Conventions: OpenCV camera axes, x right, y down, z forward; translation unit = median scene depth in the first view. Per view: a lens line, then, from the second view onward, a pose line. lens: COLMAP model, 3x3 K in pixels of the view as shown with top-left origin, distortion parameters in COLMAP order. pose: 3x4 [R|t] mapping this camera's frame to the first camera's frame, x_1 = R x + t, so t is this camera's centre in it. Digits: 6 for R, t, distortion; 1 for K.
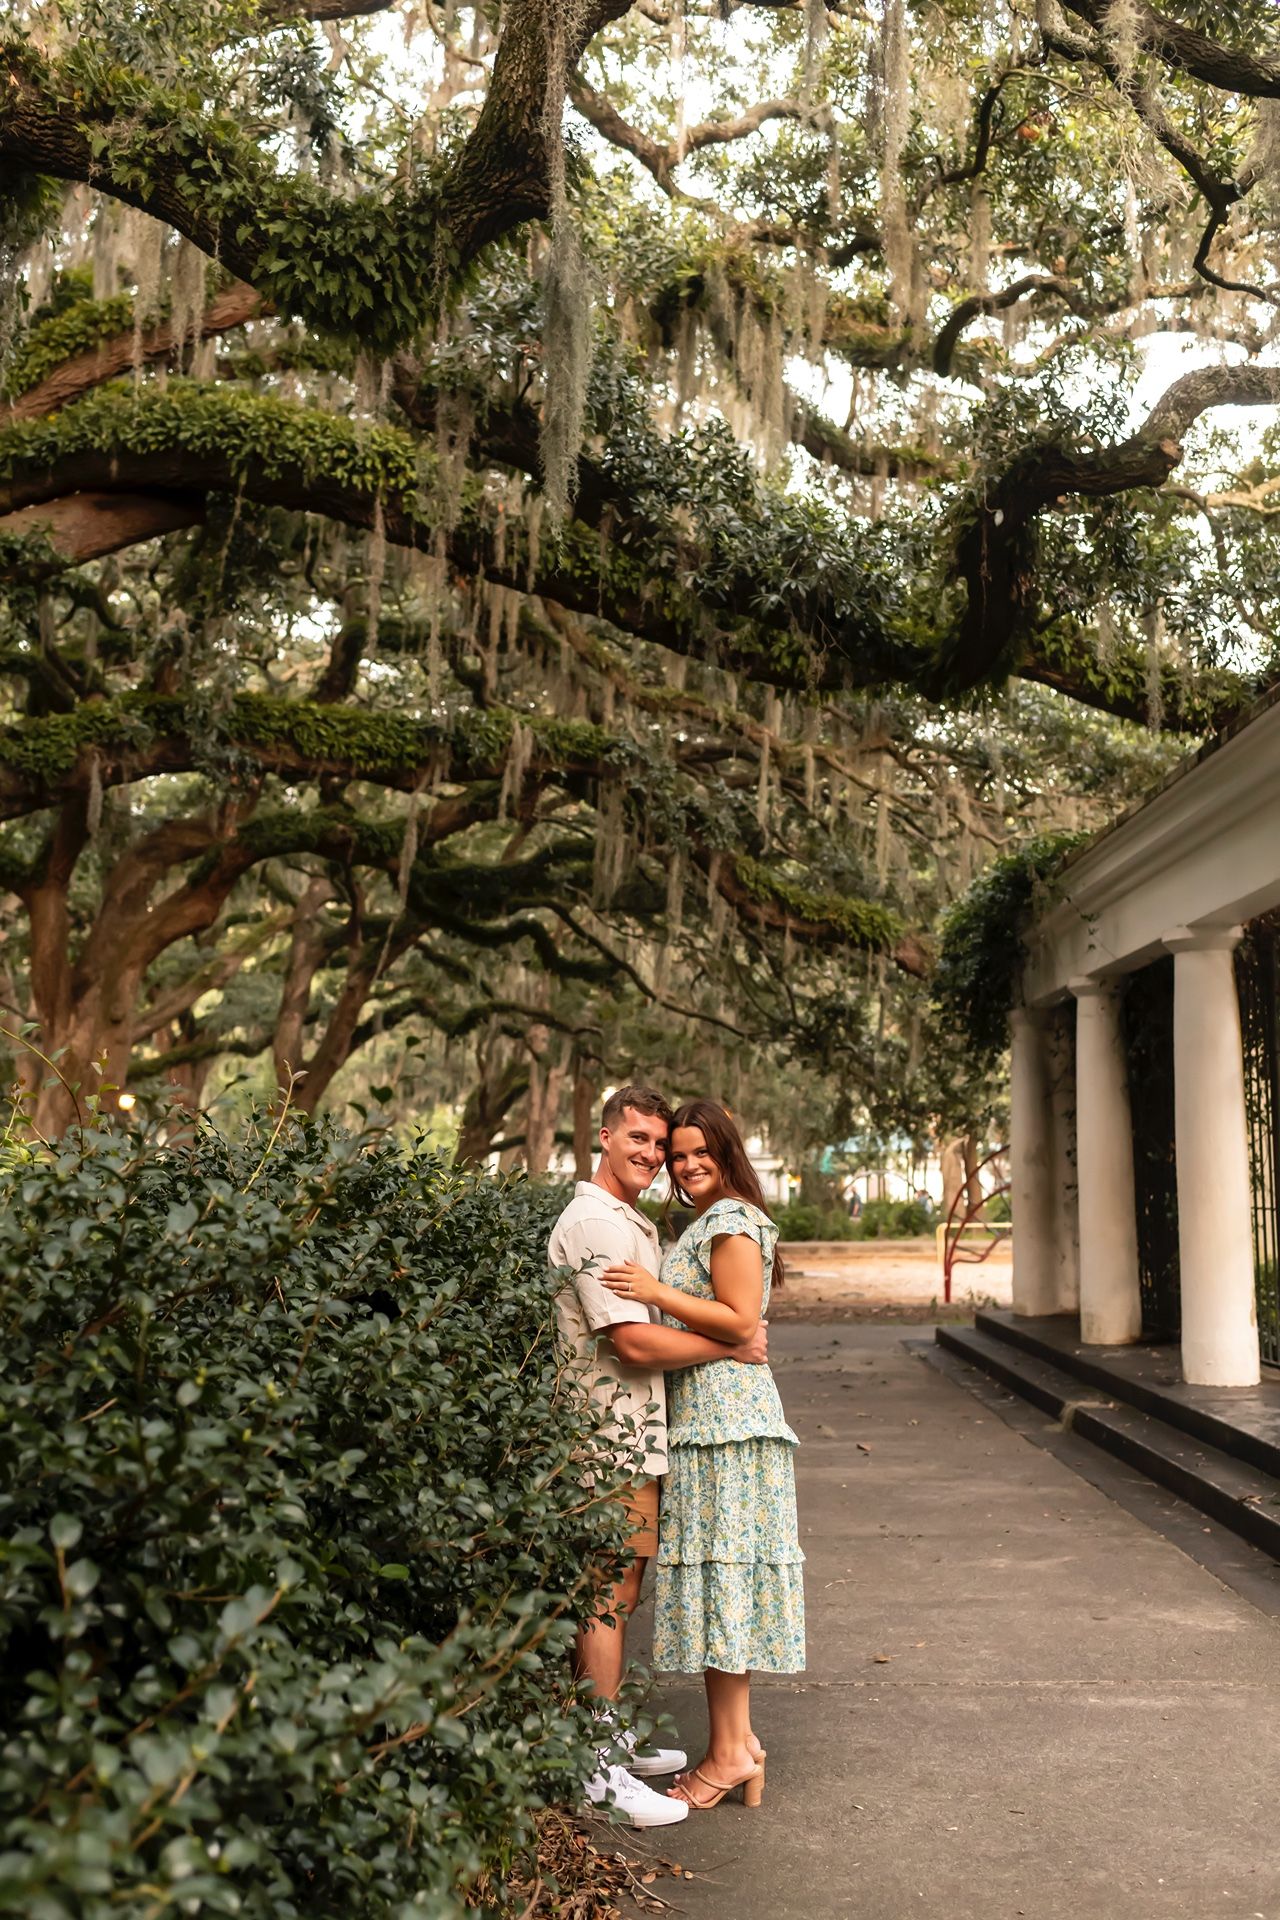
lens RADIAL K [[1901.4, 0, 629.5], [0, 1901.4, 911.1], [0, 0, 1]] dist [0.006750, 0.002586]
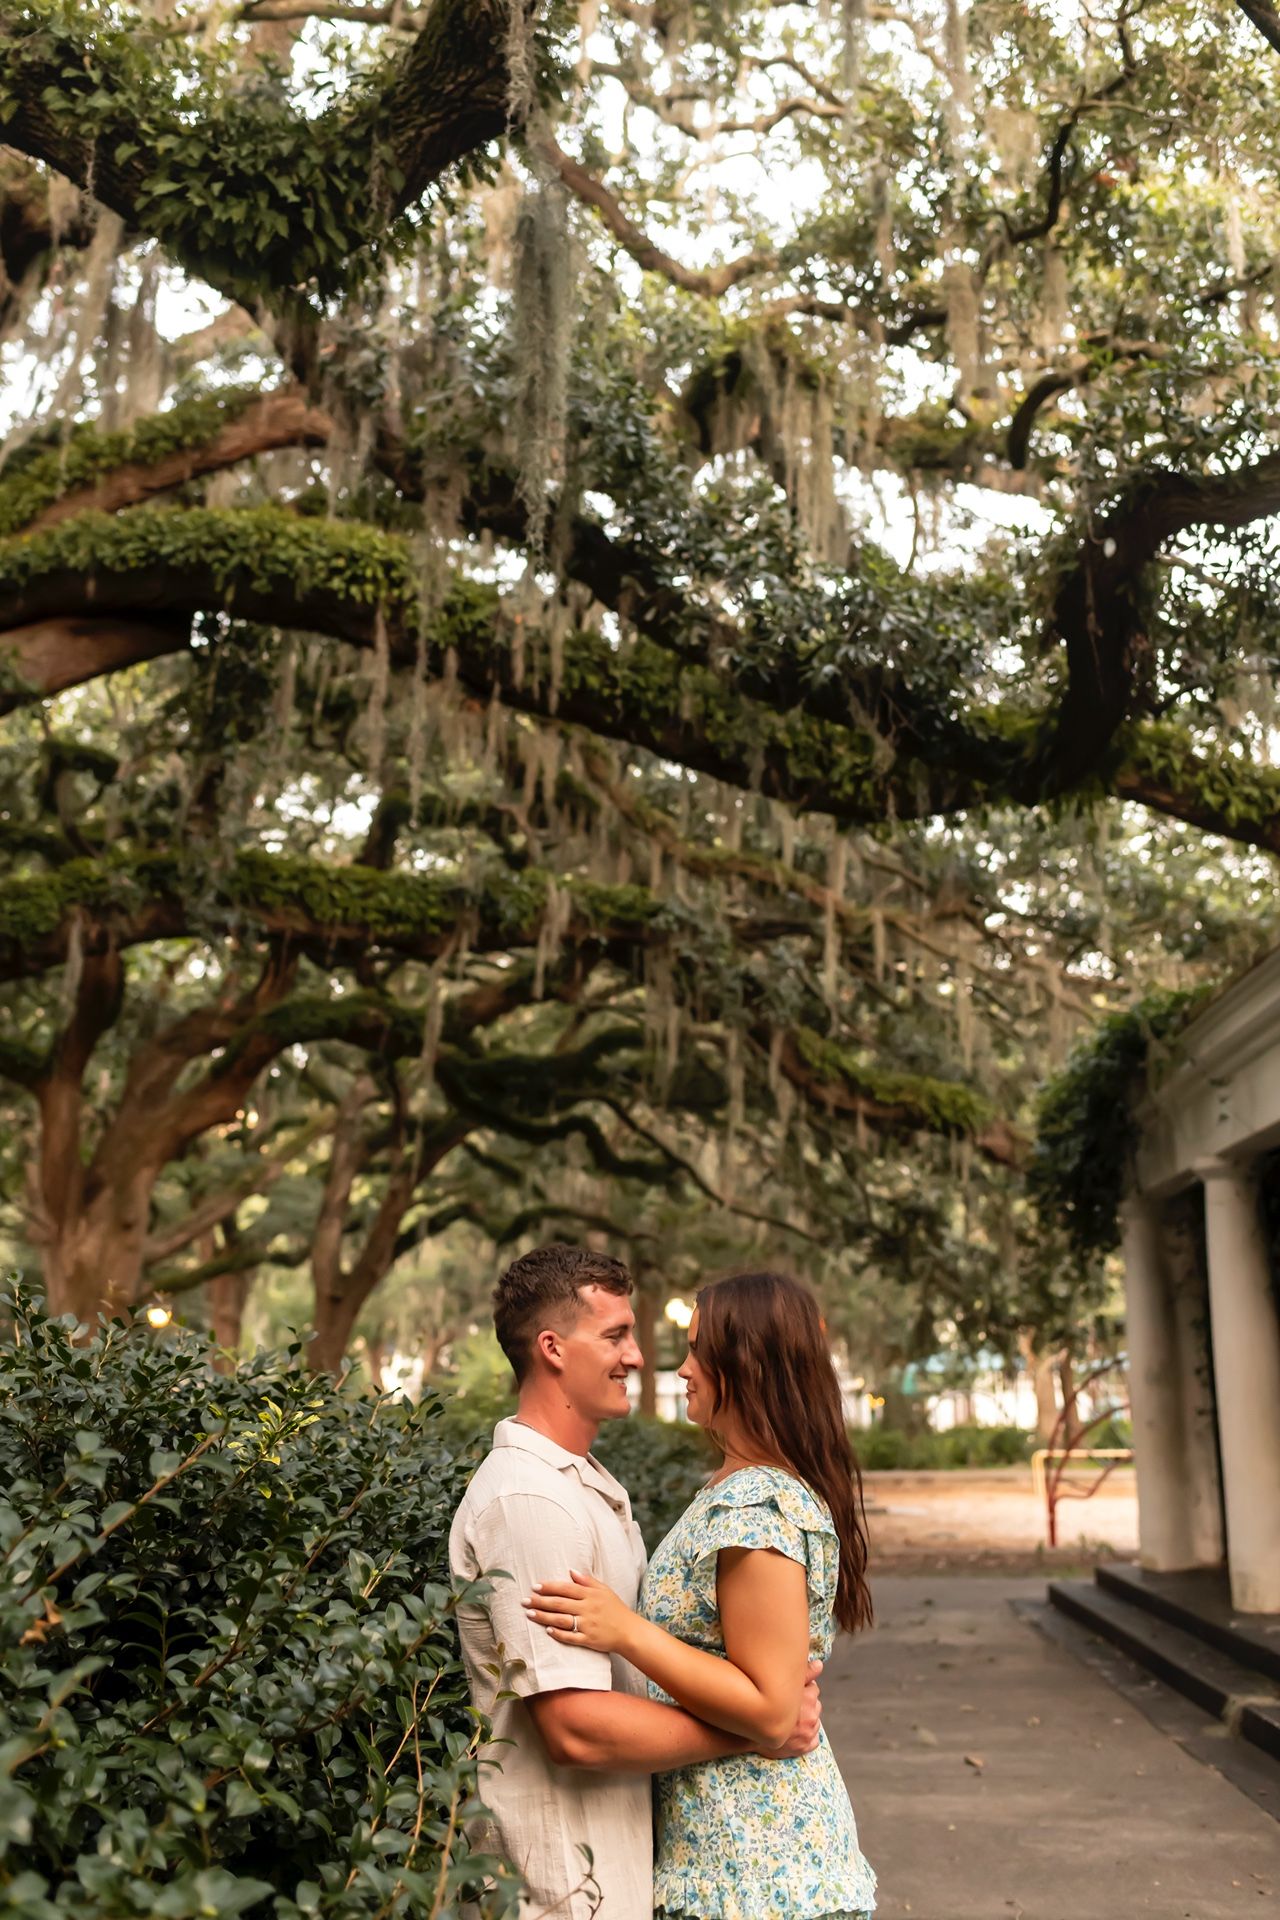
lens RADIAL K [[1638.5, 0, 640.2], [0, 1638.5, 923.0], [0, 0, 1]] dist [0.000970, -0.008794]
pose [[0.998668, -0.014979, -0.049380, 0.018997], [0.007876, 0.989976, -0.141013, 0.027165], [0.050998, 0.140436, 0.988776, 0.212523]]
